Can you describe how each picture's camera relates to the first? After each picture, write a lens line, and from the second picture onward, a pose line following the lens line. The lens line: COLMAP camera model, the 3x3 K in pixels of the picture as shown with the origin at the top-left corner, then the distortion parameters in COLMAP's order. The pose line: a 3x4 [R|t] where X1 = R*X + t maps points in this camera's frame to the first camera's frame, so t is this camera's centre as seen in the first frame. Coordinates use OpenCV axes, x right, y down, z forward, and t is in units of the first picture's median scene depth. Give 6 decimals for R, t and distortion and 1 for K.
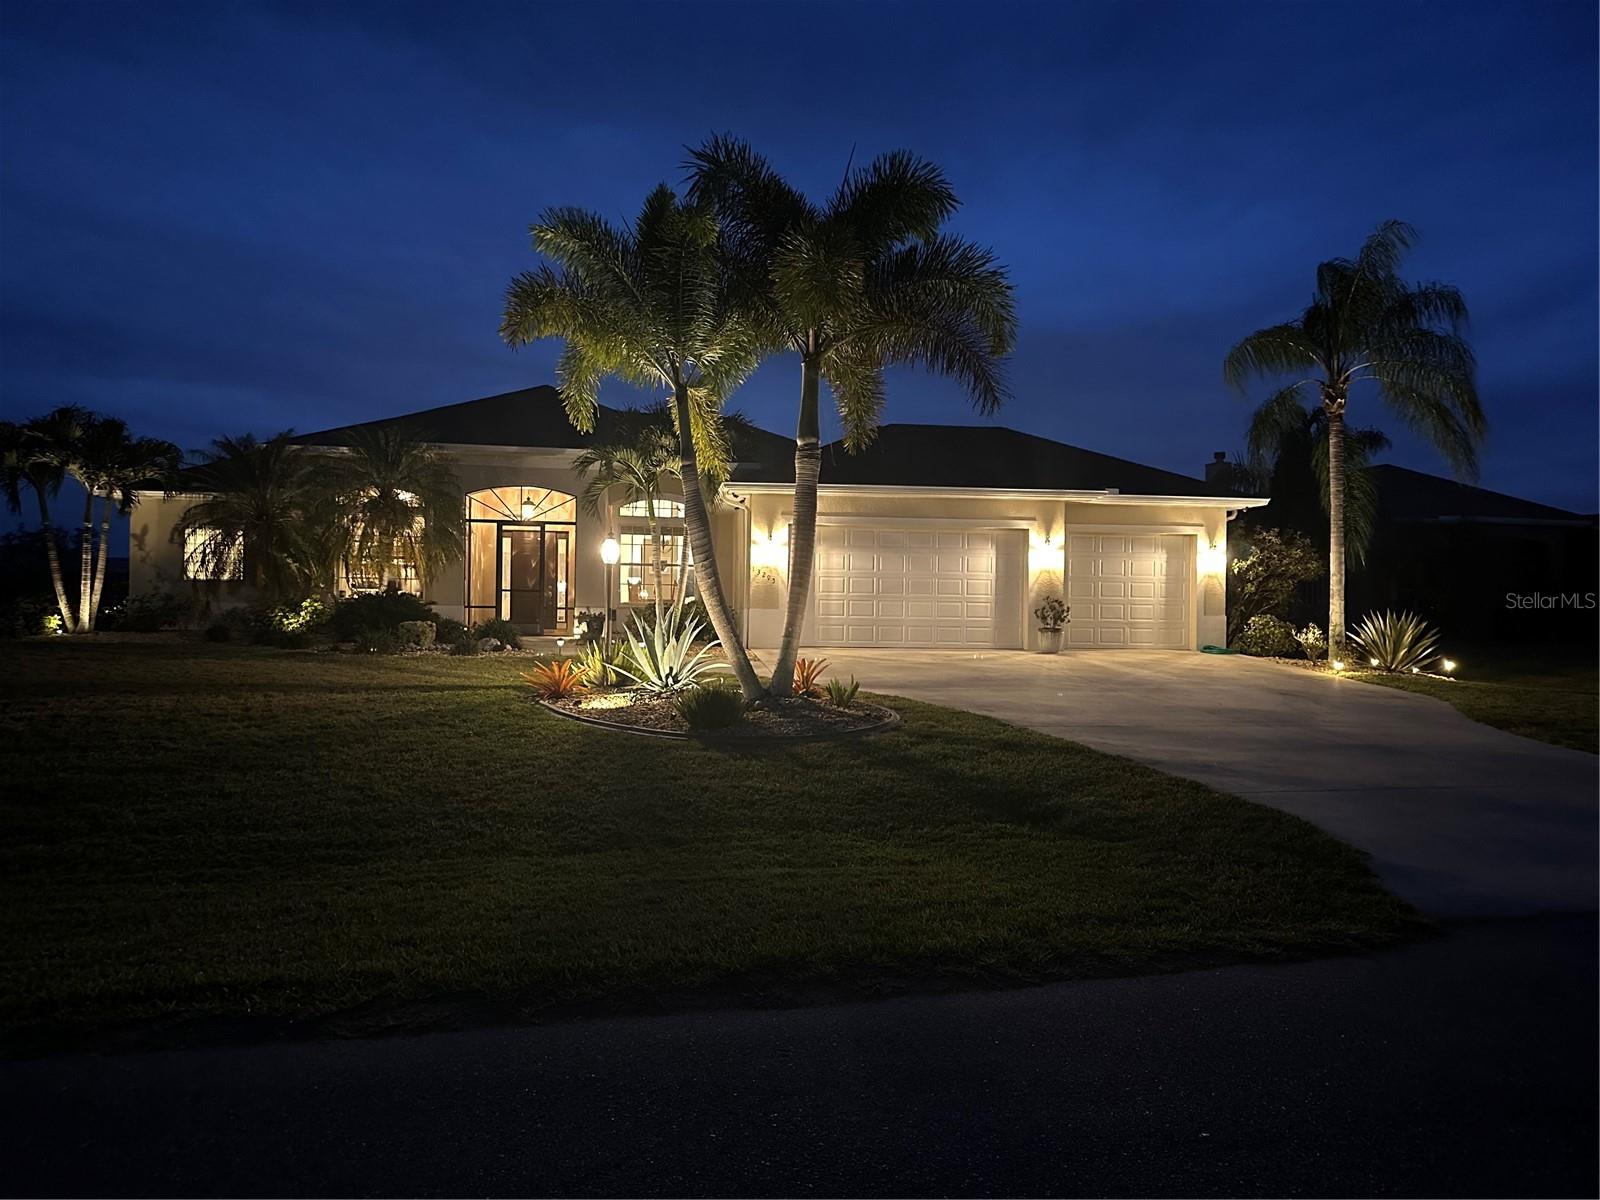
lens RADIAL K [[1114.5, 0, 801.8], [0, 1114.5, 596.7], [0, 0, 1]] dist [0.010204, 0.000746]
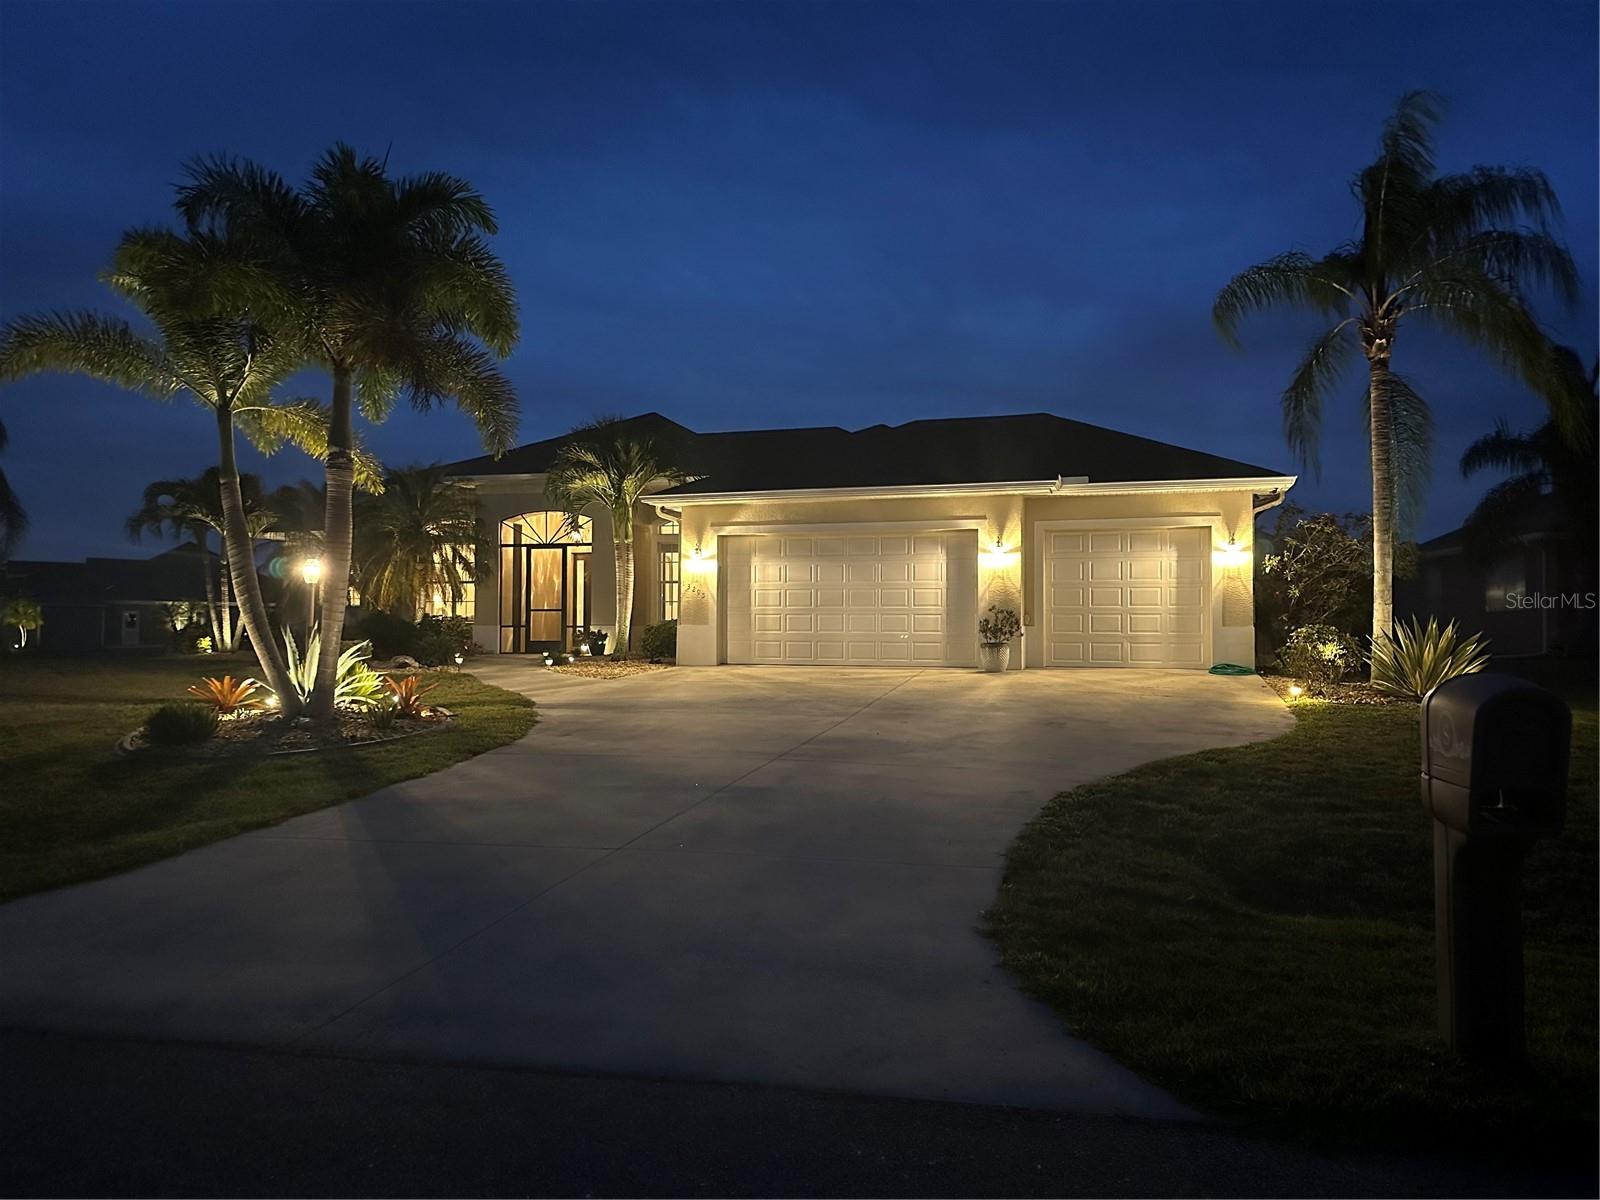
lens RADIAL K [[1114.5, 0, 800.1], [0, 1114.5, 605.2], [0, 0, 1]] dist [0.010204, 0.000746]
pose [[0.917418, -0.019181, -0.397462, 0.417480], [0.015613, 0.999804, -0.012213, 0.006775], [0.397618, 0.004998, 0.917537, 0.147427]]
